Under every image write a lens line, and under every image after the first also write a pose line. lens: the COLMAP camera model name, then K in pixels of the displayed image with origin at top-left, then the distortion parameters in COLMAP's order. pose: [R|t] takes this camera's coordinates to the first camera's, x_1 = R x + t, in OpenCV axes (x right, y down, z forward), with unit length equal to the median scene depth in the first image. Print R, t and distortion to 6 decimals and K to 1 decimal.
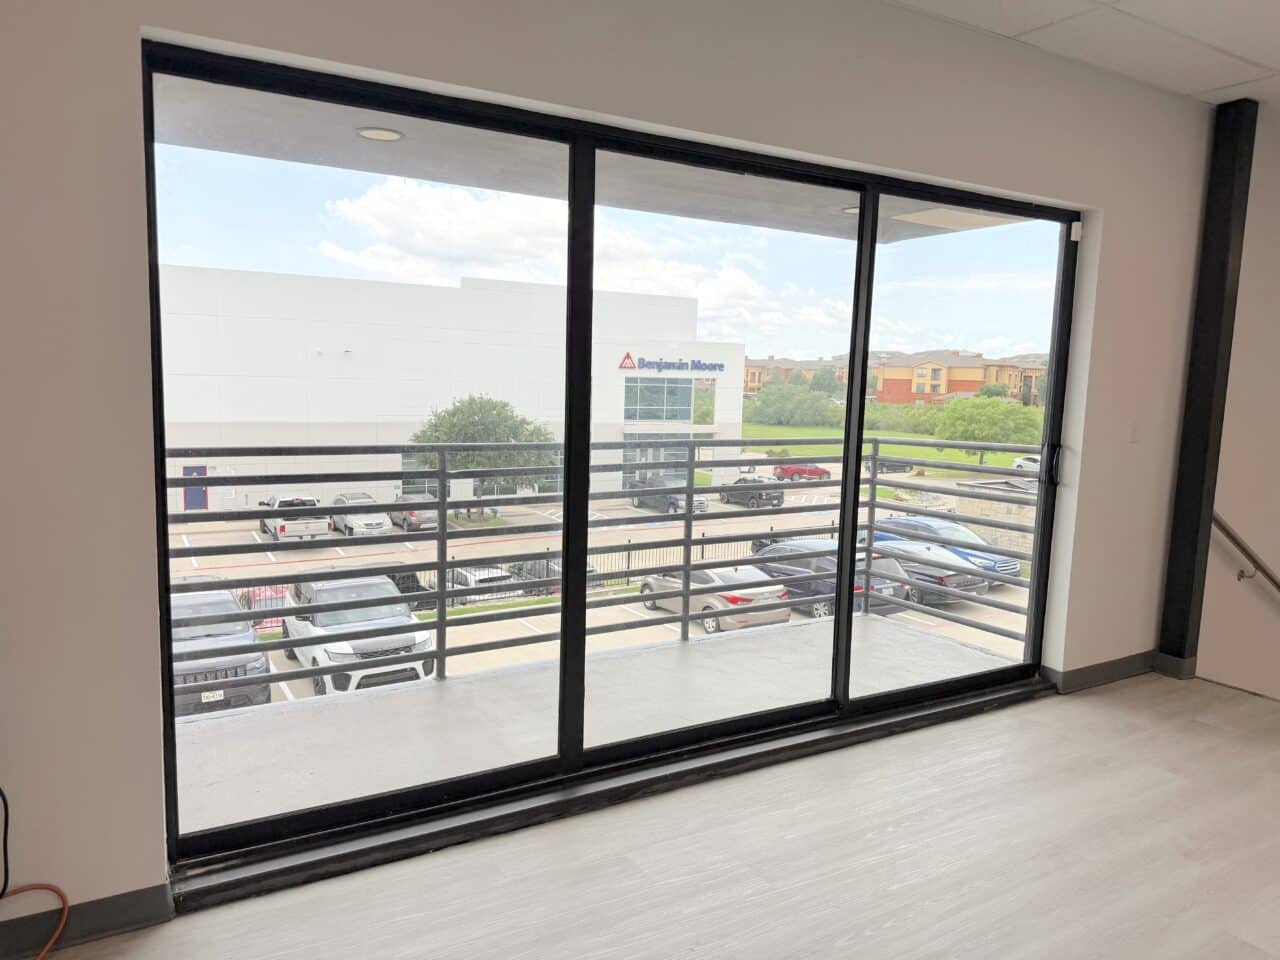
lens RADIAL K [[896.7, 0, 640.0], [0, 896.7, 480.0], [0, 0, 1]] dist [0.091512, -0.132063]
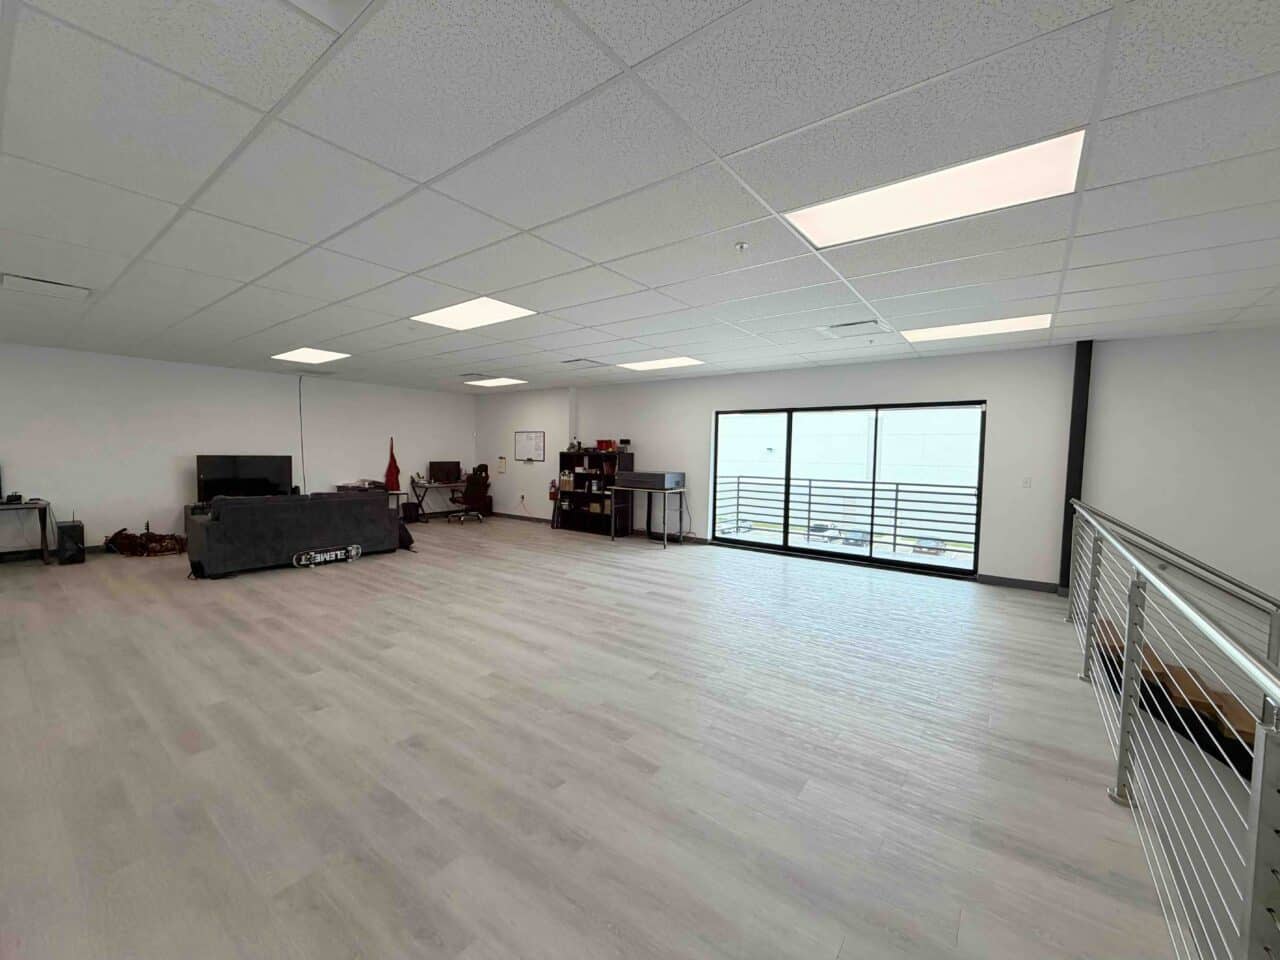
lens RADIAL K [[517.1, 0, 640.0], [0, 517.1, 480.0], [0, 0, 1]] dist [-0.000560, 0.006301]
pose [[0.366992, 0.031007, -0.929707, 0.146970], [-0.115388, 0.993243, -0.012422, 0.007557], [0.923040, 0.111836, 0.368090, -0.046524]]
